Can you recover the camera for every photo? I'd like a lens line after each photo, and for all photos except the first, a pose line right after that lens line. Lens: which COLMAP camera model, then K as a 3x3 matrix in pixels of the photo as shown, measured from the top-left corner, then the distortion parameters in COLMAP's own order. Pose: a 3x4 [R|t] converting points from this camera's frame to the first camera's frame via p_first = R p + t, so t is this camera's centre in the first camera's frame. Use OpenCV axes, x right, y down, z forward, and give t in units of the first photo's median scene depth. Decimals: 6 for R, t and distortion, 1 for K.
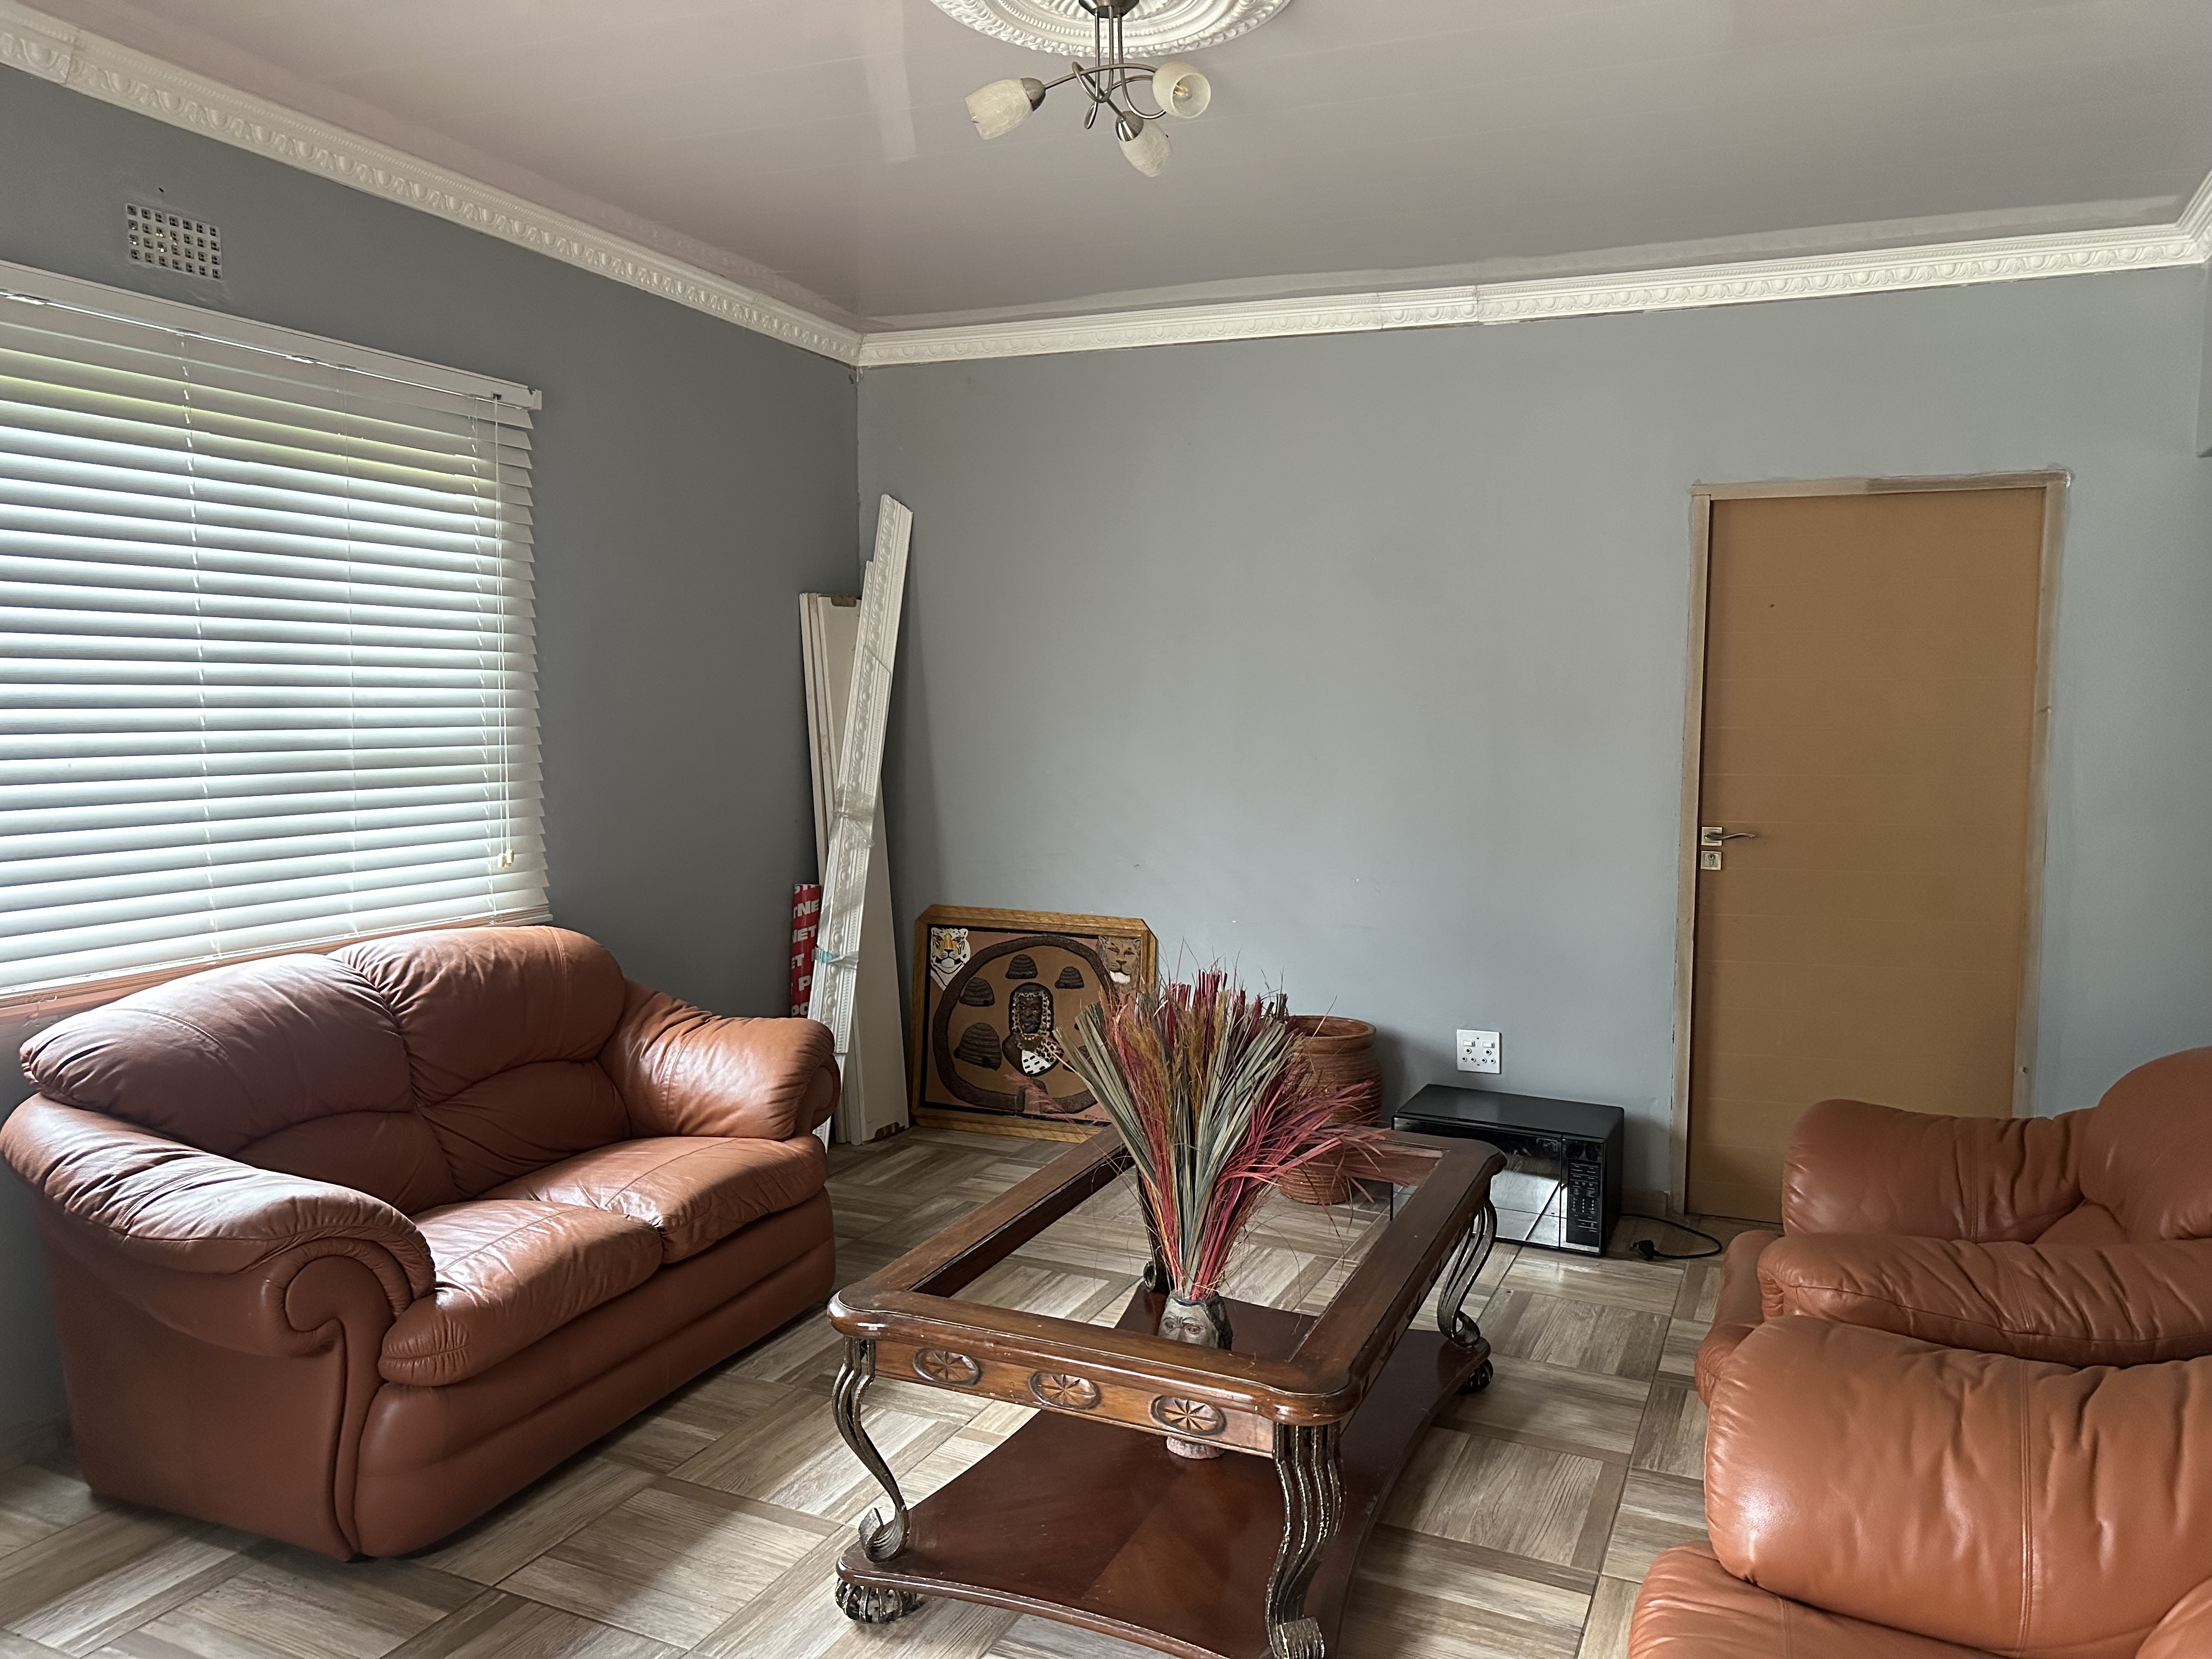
lens RADIAL K [[1527.7, 0, 1101.7], [0, 1527.7, 823.8], [0, 0, 1]] dist [0.050817, -0.065917]
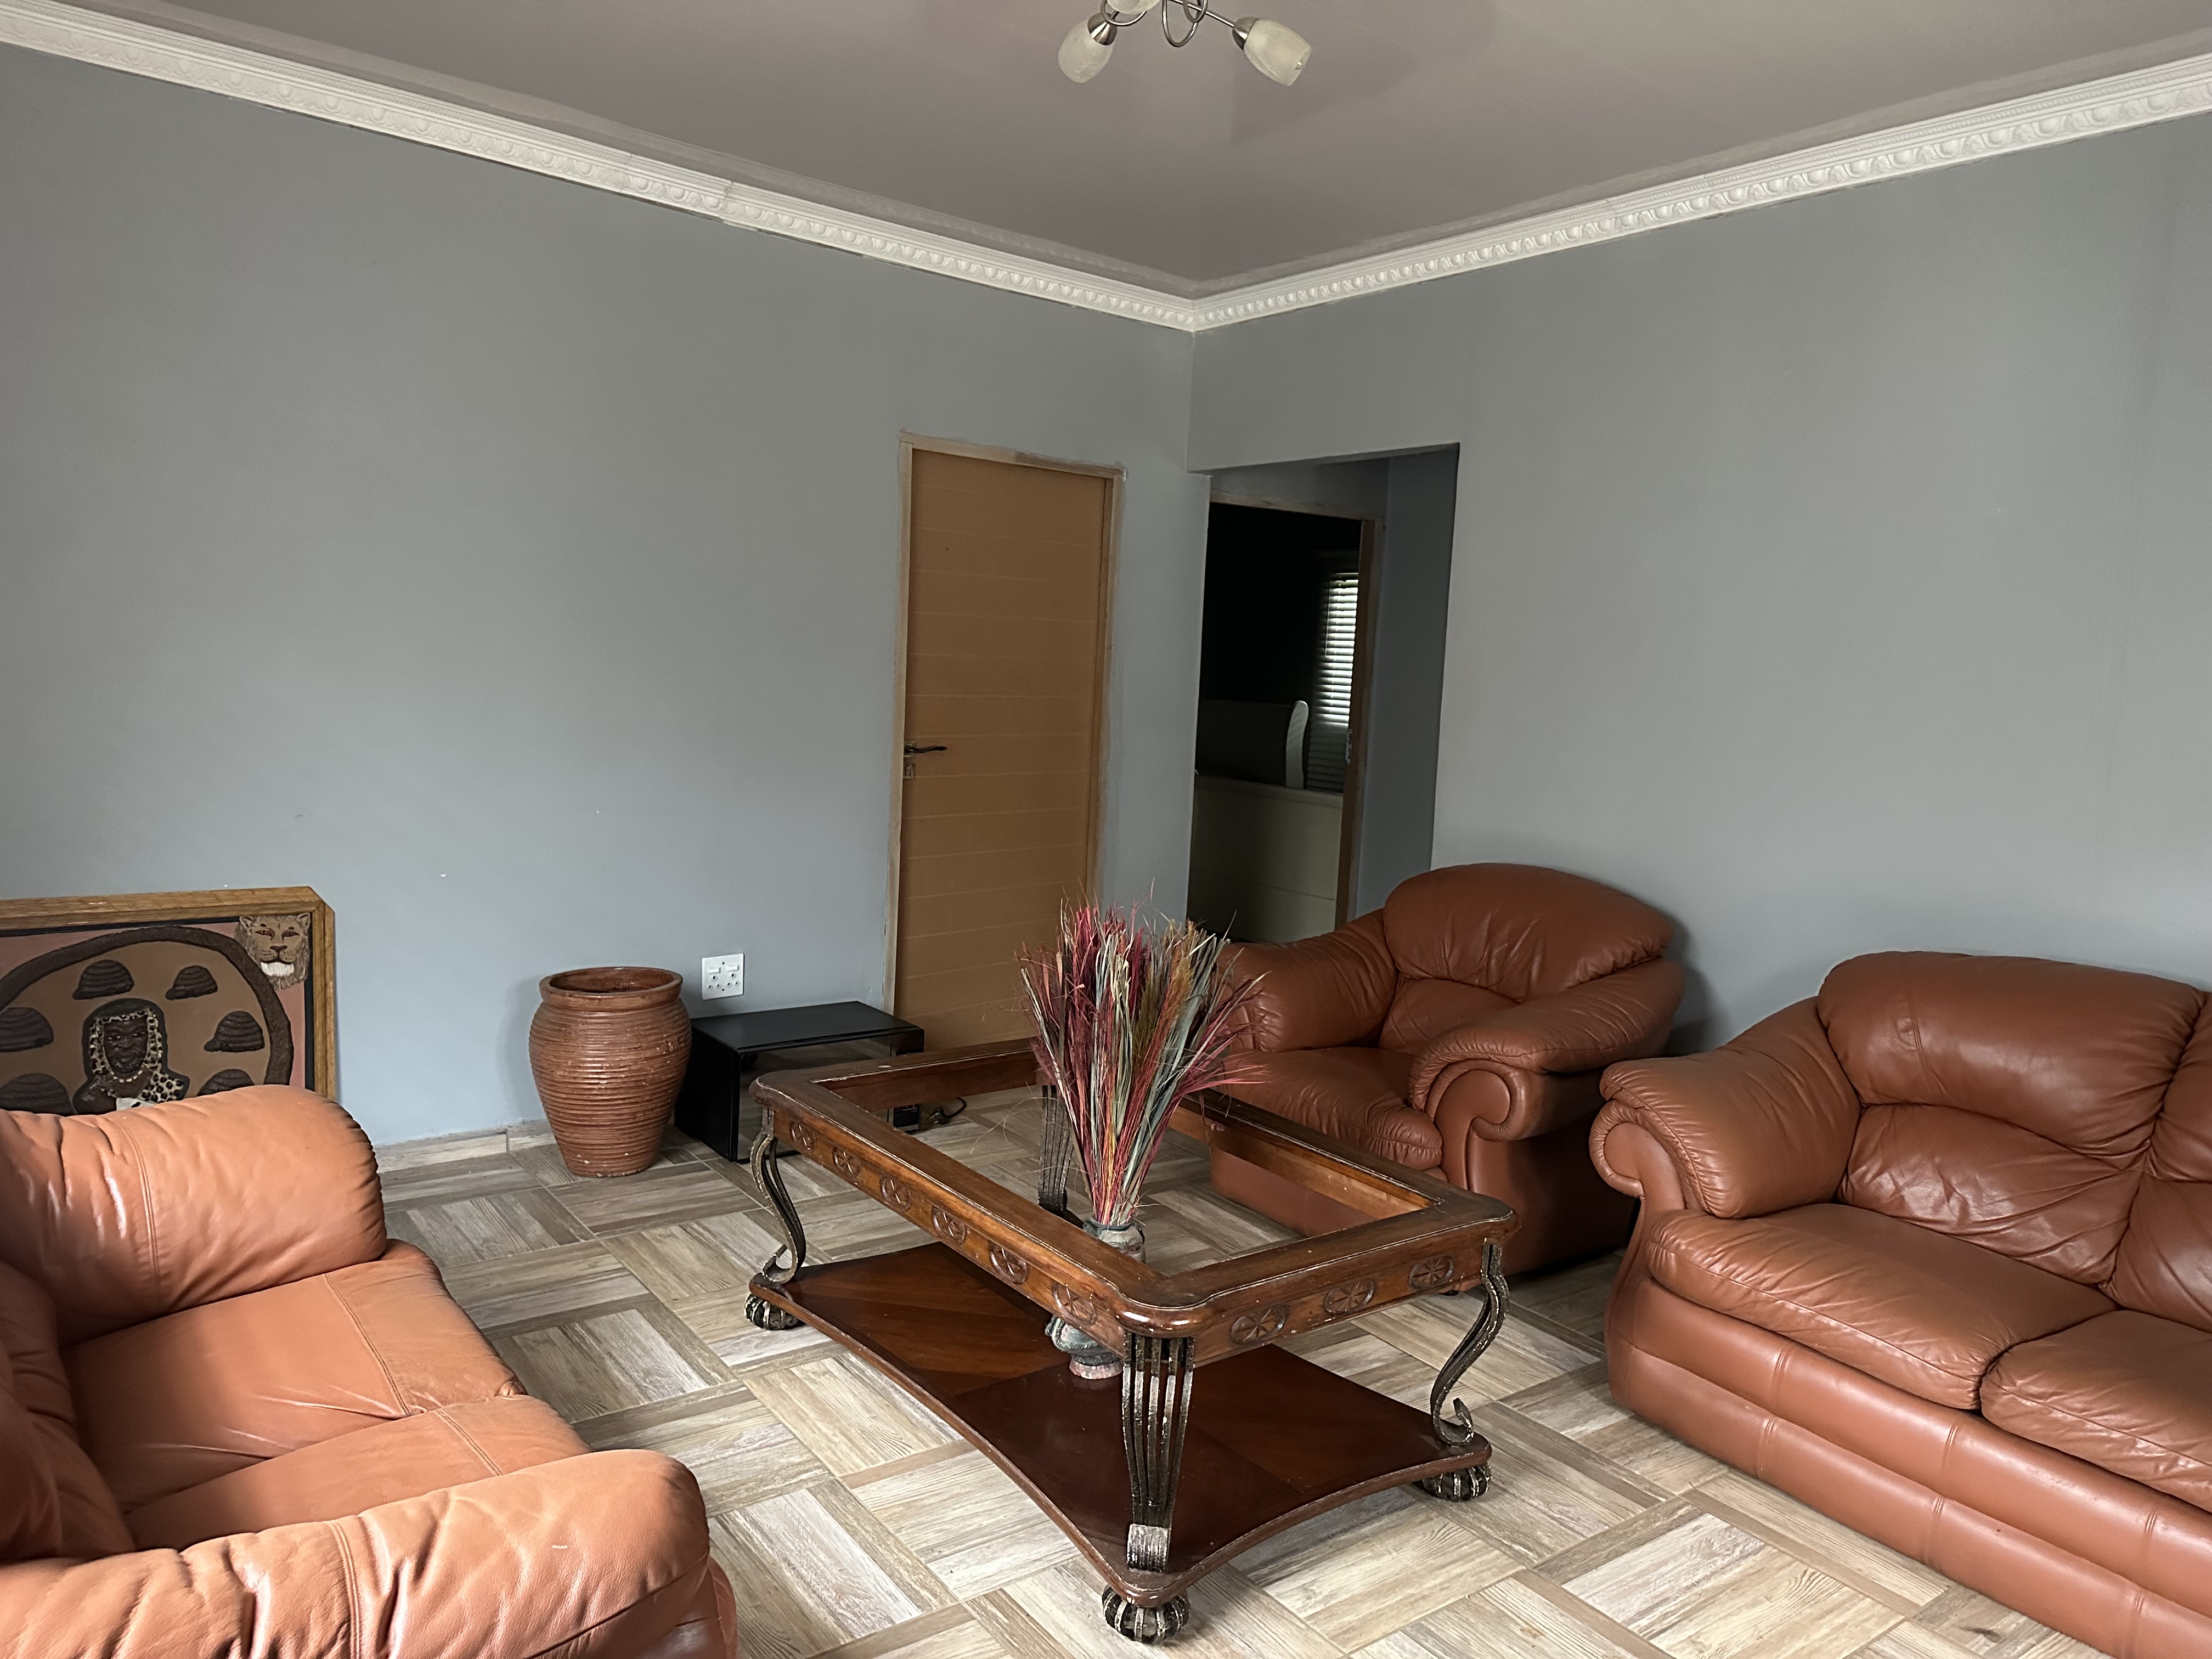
lens RADIAL K [[1536.2, 0, 1106.0], [0, 1536.2, 829.5], [0, 0, 1]] dist [0.054208, -0.075137]
pose [[0.463585, -0.082466, 0.882206, -0.481768], [0.023724, 0.996458, 0.080679, -0.018868], [-0.885735, -0.016472, 0.463899, 0.309059]]
